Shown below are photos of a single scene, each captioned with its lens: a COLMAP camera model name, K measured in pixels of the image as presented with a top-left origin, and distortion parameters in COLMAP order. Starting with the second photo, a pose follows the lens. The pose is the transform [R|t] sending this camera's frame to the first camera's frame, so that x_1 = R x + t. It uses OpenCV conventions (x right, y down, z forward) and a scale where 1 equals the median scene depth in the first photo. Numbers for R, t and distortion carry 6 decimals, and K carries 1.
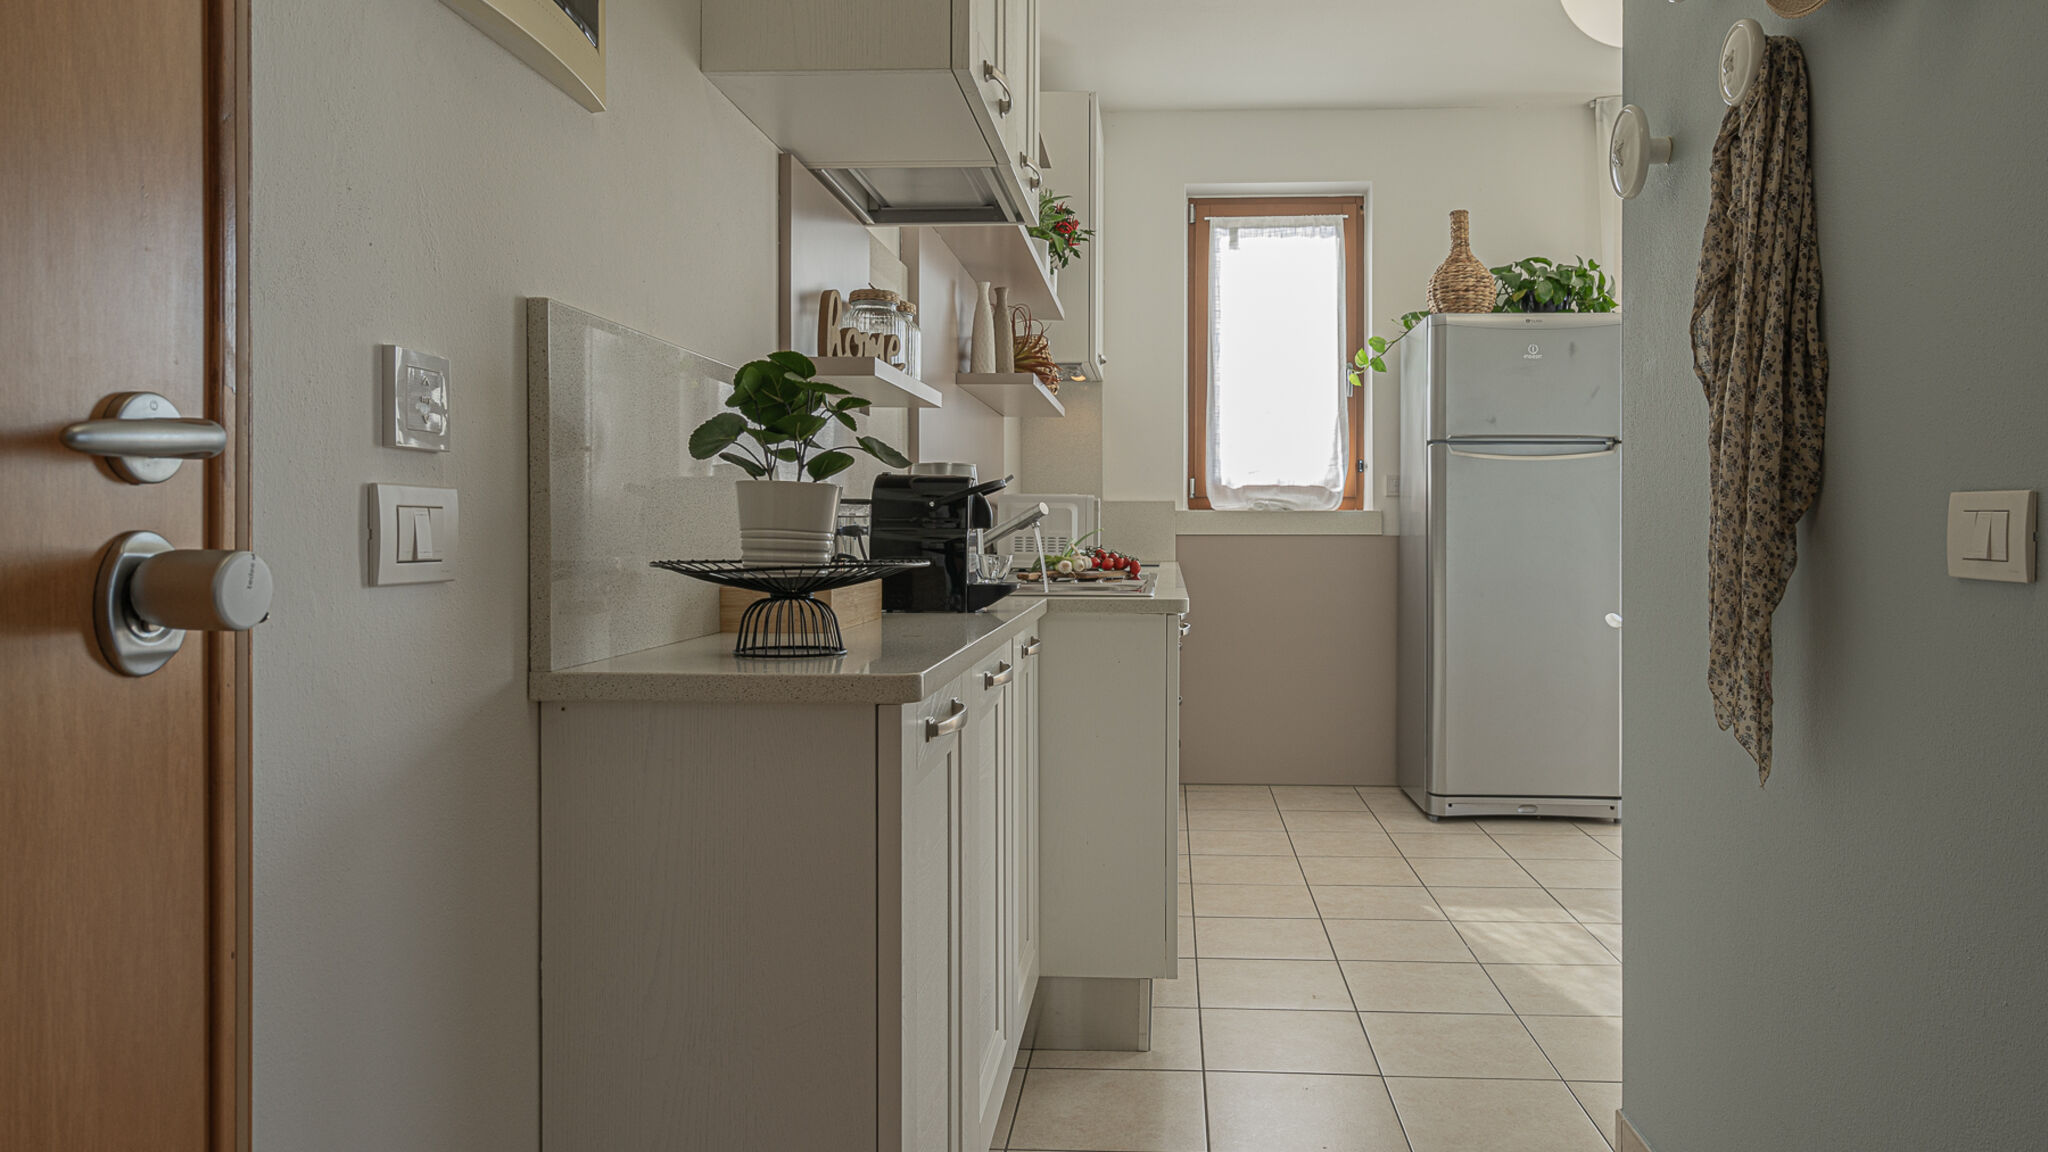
lens RADIAL K [[1316.9, 0, 1093.4], [0, 1316.9, 531.3], [0, 0, 1]] dist [0.003591, 0.000481]
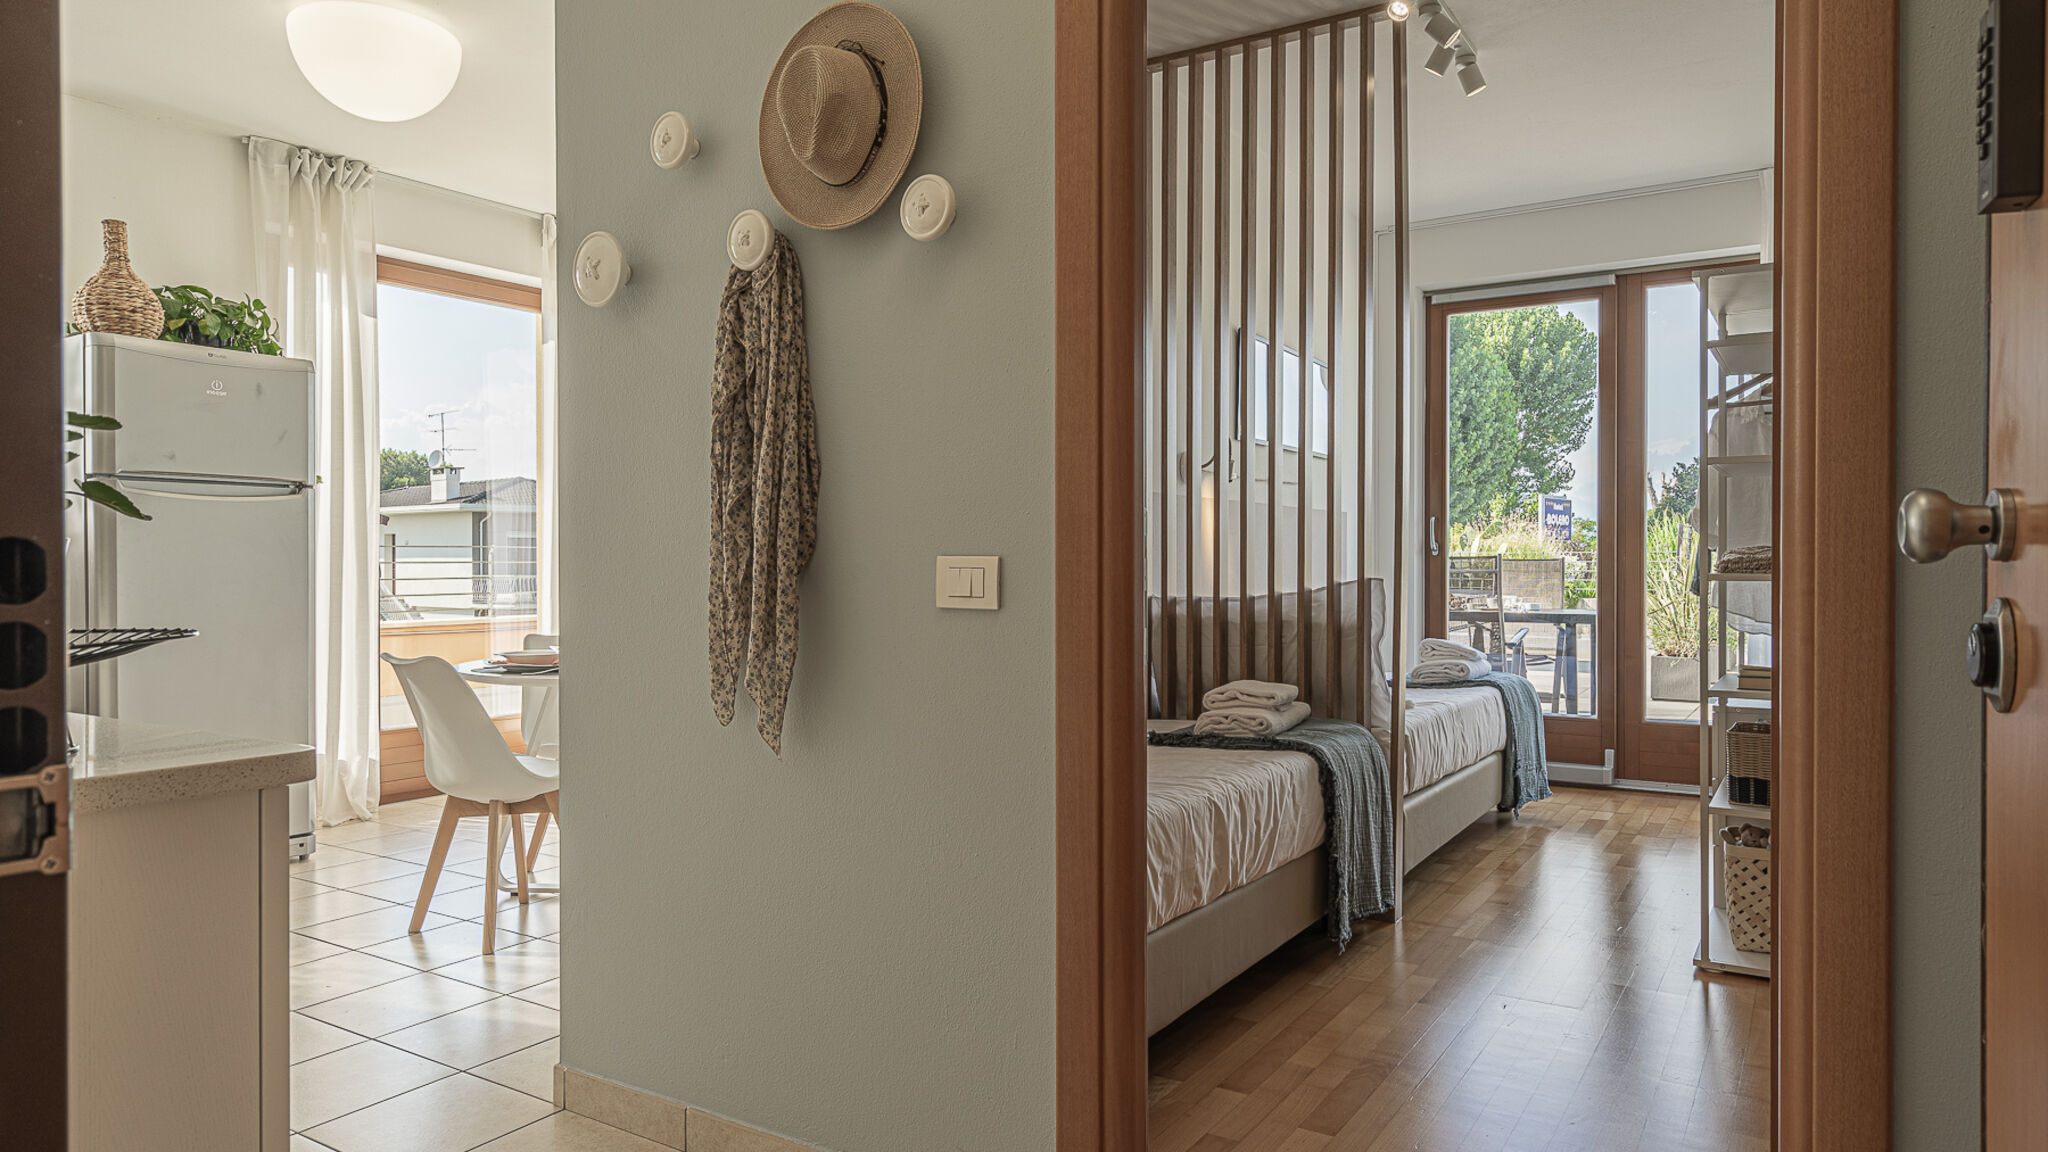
lens RADIAL K [[1264.2, 0, 1015.9], [0, 1264.2, 572.0], [0, 0, 1]] dist [0.000568, -0.000327]
pose [[0.496926, -0.008770, 0.867749, -0.178498], [0.005182, 0.999961, 0.007138, -0.005470], [-0.867777, 0.000949, 0.496952, 0.034127]]
